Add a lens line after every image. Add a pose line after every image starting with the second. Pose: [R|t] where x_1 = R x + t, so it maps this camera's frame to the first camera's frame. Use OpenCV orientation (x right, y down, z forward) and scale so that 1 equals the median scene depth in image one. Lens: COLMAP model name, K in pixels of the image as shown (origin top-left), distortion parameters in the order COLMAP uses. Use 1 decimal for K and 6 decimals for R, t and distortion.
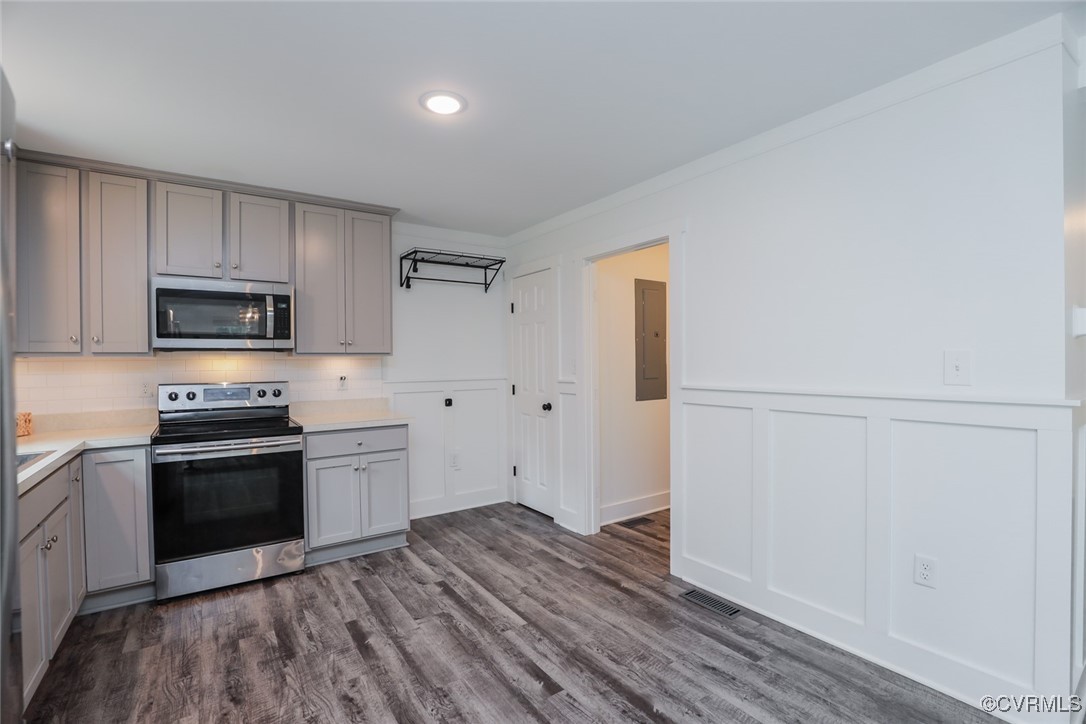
lens RADIAL K [[497.8, 0, 544.2], [0, 497.8, 365.1], [0, 0, 1]] dist [-0.037132, 0.007444]
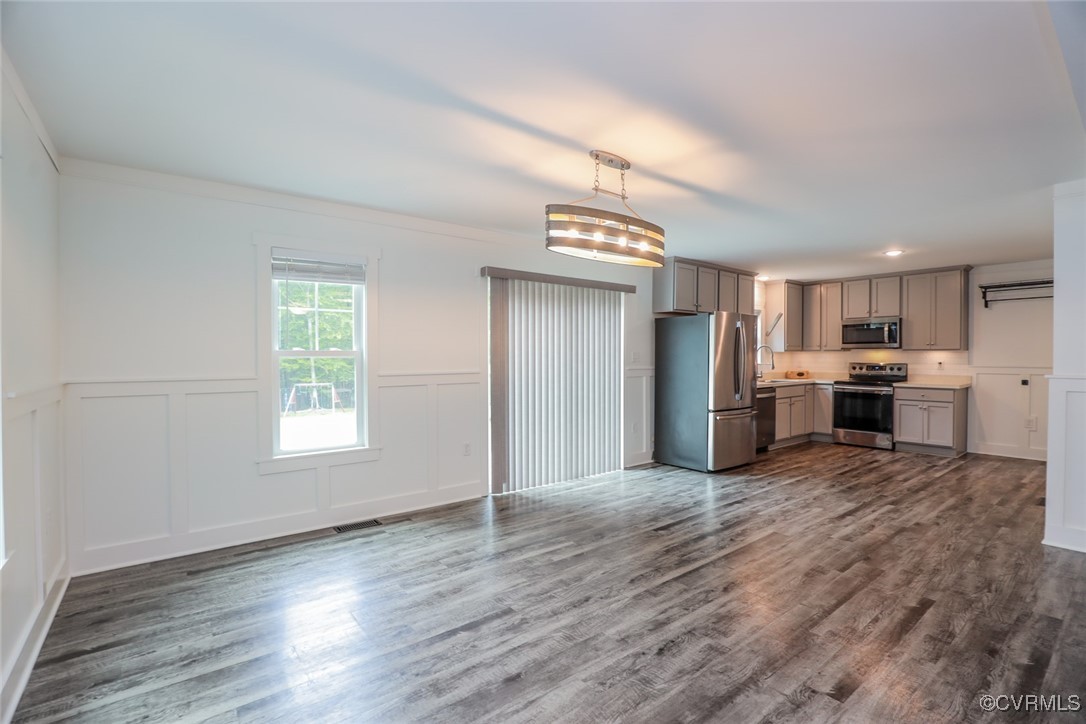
lens RADIAL K [[497.8, 0, 544.2], [0, 497.8, 365.1], [0, 0, 1]] dist [-0.037132, 0.007444]
pose [[0.060416, 0.029134, -0.997748, 1.612562], [-0.006680, 0.999563, 0.028783, -0.008841], [0.998151, 0.004926, 0.060584, -0.687495]]
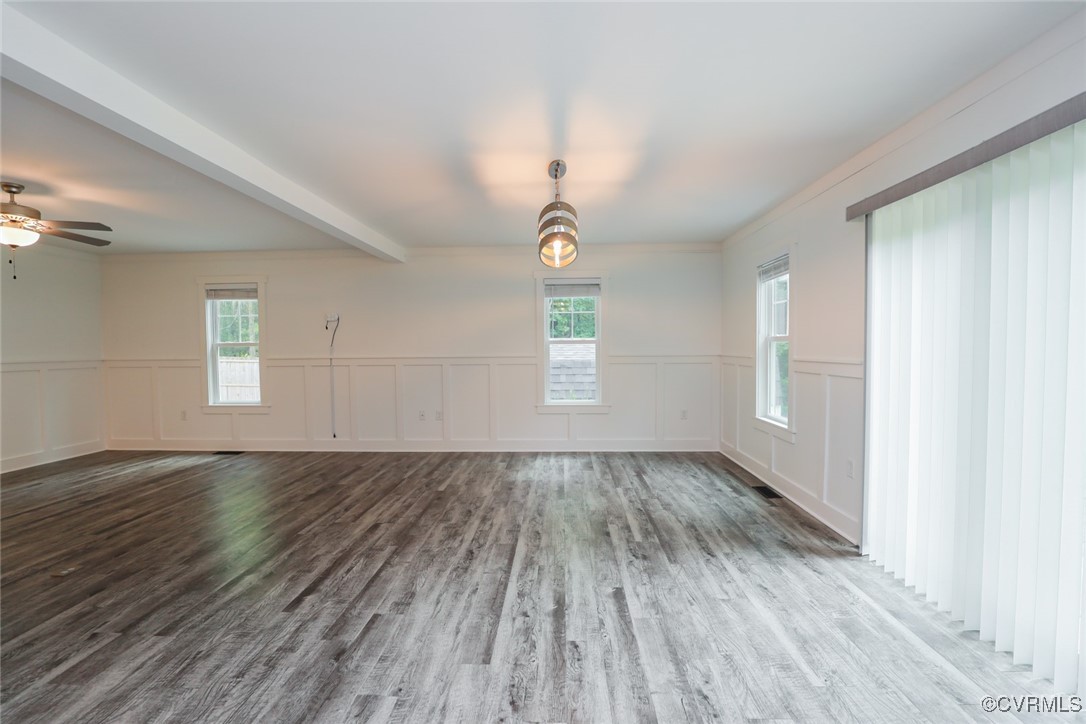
lens RADIAL K [[497.8, 0, 544.2], [0, 497.8, 365.1], [0, 0, 1]] dist [-0.037132, 0.007444]
pose [[-0.800133, -0.004595, 0.599805, -0.000831], [0.022474, 0.999039, 0.037632, 0.009119], [-0.599402, 0.043591, -0.799261, 0.418079]]
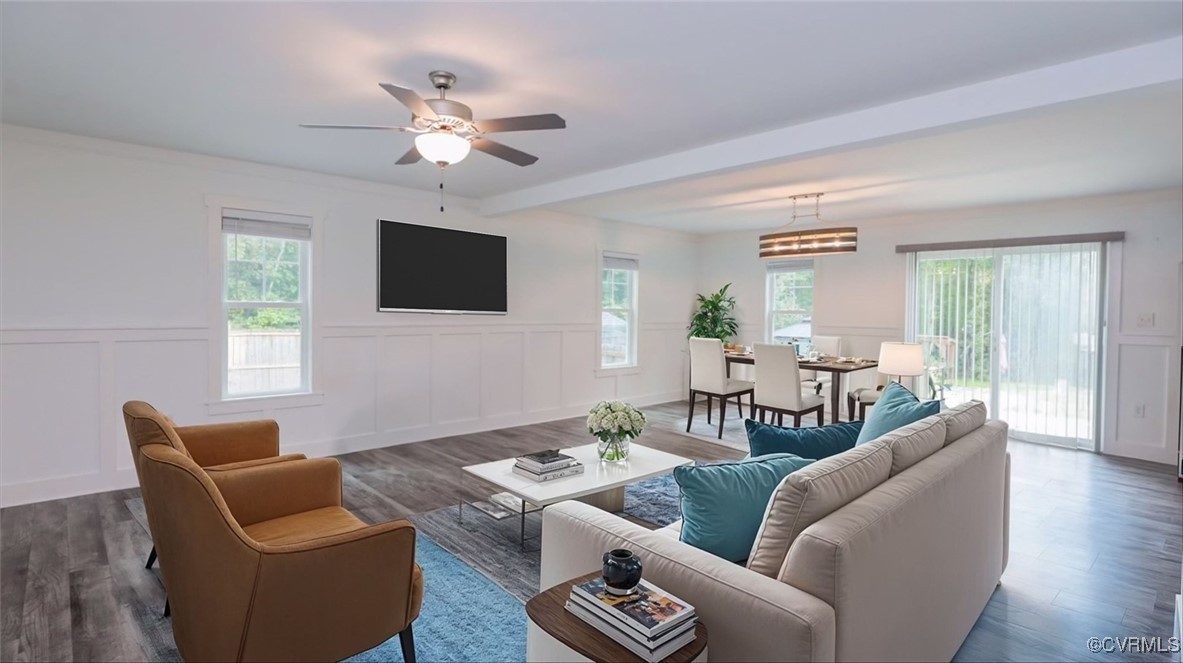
lens RADIAL K [[571.7, 0, 585.8], [0, 571.7, 321.1], [0, 0, 1]] dist [-0.035158, 0.006247]
pose [[-0.988545, 0.002964, -0.150896, 1.624310], [-0.001168, 0.999627, 0.027283, -0.027339], [0.150920, 0.027147, -0.988173, 1.221739]]
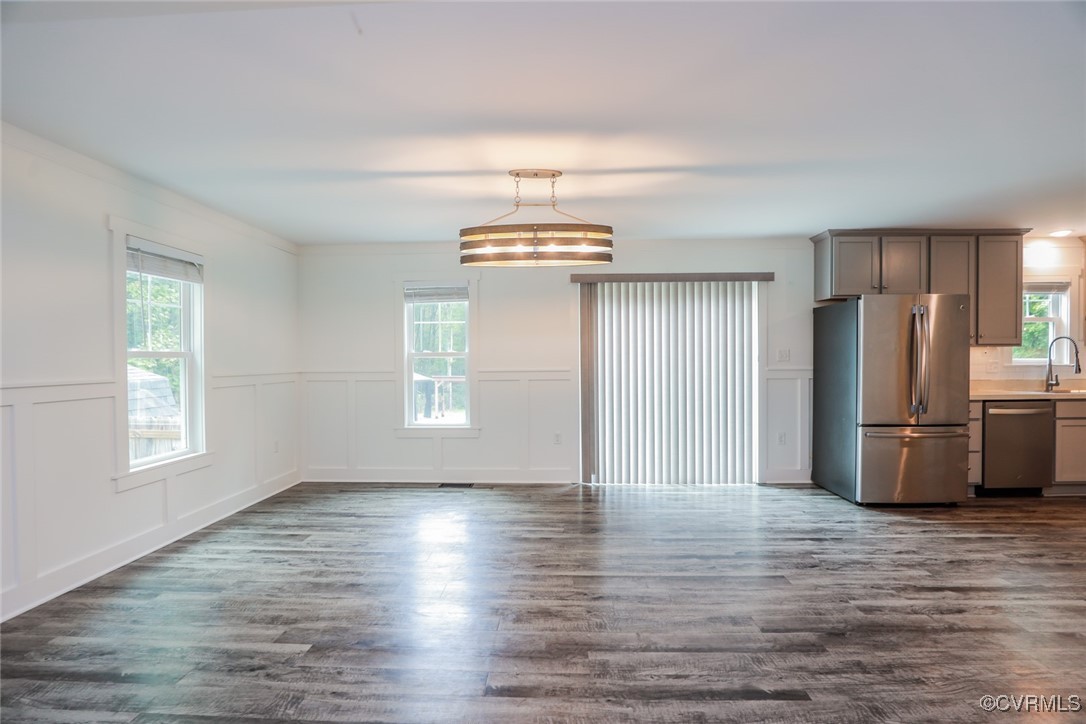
lens RADIAL K [[497.8, 0, 544.2], [0, 497.8, 365.1], [0, 0, 1]] dist [-0.037132, 0.007444]
pose [[-0.601613, 0.026246, -0.798357, 1.479710], [0.007823, 0.999606, 0.026966, -0.005146], [0.798750, 0.009978, -0.601581, 0.150960]]
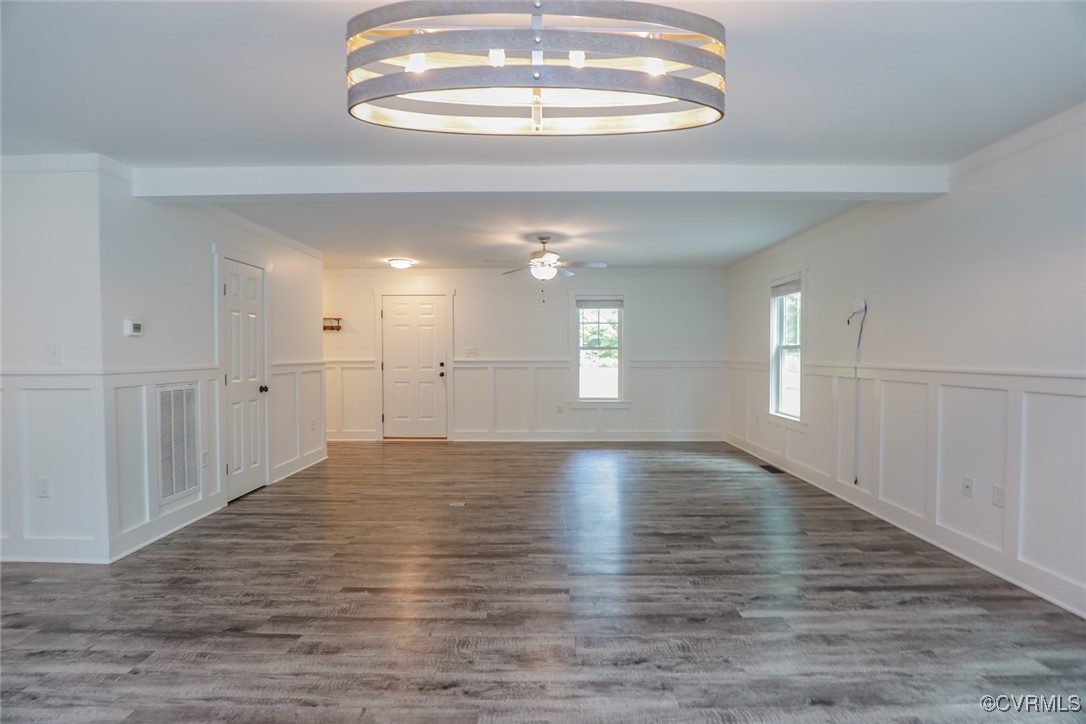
lens RADIAL K [[497.8, 0, 544.2], [0, 497.8, 365.1], [0, 0, 1]] dist [-0.037132, 0.007444]
pose [[0.574736, -0.008979, 0.818290, 0.297322], [0.001410, 0.999949, 0.009982, 0.017687], [-0.818338, -0.004583, 0.574719, -0.748374]]
